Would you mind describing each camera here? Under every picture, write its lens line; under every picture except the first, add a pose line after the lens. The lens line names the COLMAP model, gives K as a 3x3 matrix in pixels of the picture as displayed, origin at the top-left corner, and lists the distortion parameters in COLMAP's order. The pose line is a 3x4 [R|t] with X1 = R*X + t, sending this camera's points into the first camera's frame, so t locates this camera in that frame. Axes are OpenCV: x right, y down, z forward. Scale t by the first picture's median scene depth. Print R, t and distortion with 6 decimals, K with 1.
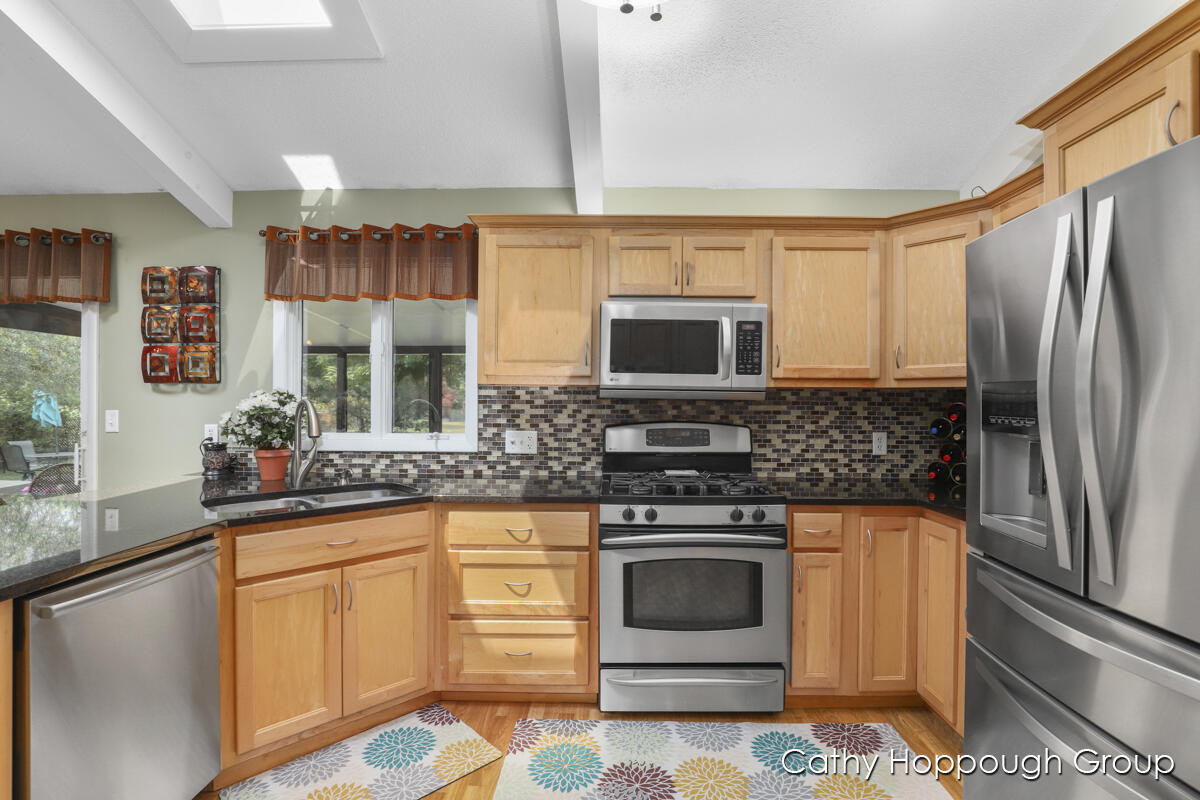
lens RADIAL K [[563.5, 0, 600.0], [0, 563.5, 400.0], [0, 0, 1]] dist [-0.025652, -0.000514]
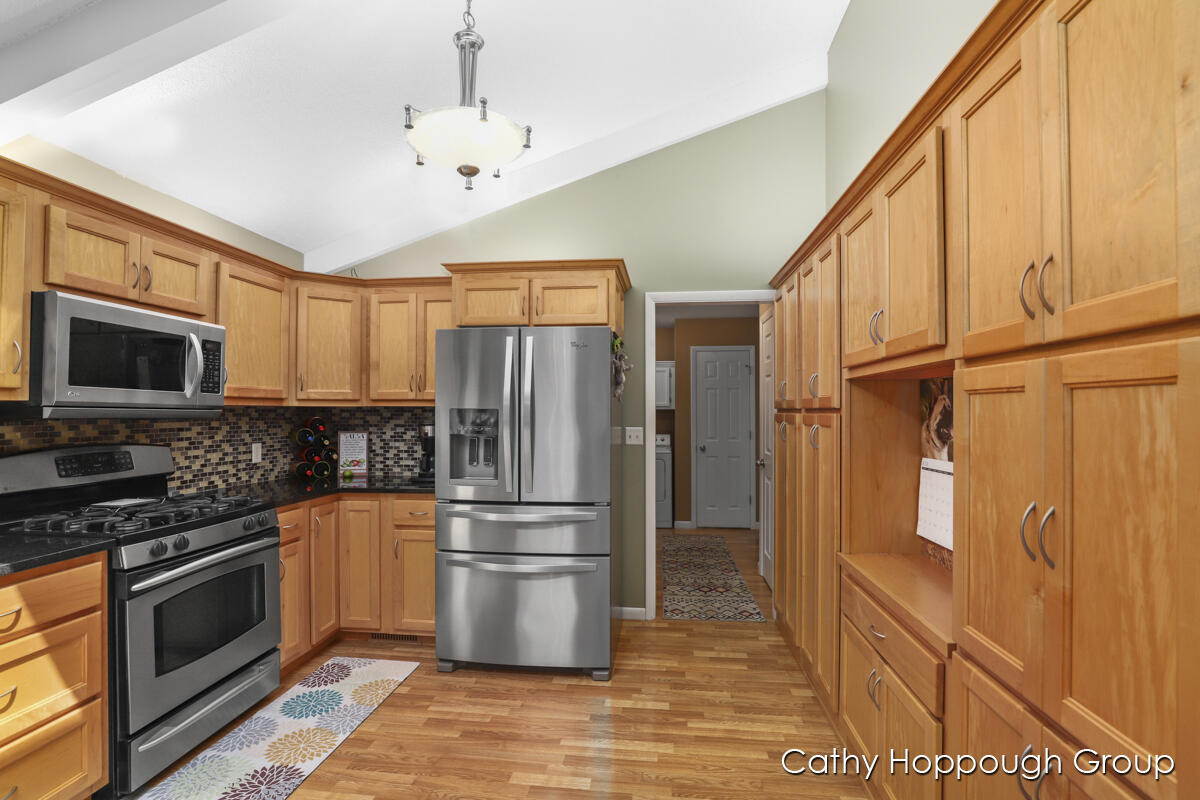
lens RADIAL K [[586.1, 0, 617.1], [0, 586.1, 404.9], [0, 0, 1]] dist [-0.002001, -0.000098]
pose [[0.063648, 0.004613, 0.997962, -0.662685], [-0.002133, 0.999988, -0.004487, -0.017915], [-0.997970, -0.001843, 0.063657, 0.173993]]
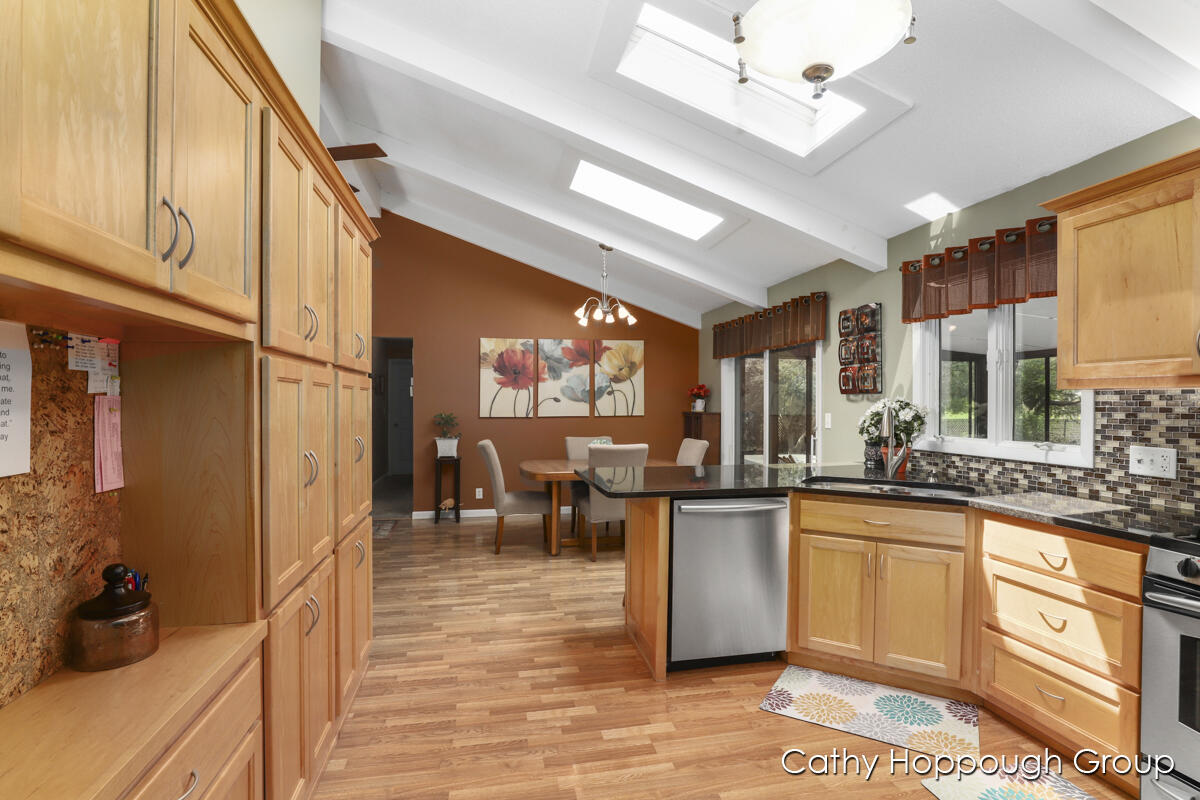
lens RADIAL K [[586.1, 0, 617.1], [0, 586.1, 404.9], [0, 0, 1]] dist [-0.002001, -0.000098]
pose [[0.244800, -0.000290, -0.969574, 0.480222], [0.003995, 0.999992, 0.000710, -0.007364], [0.969565, -0.004047, 0.244799, 0.088269]]
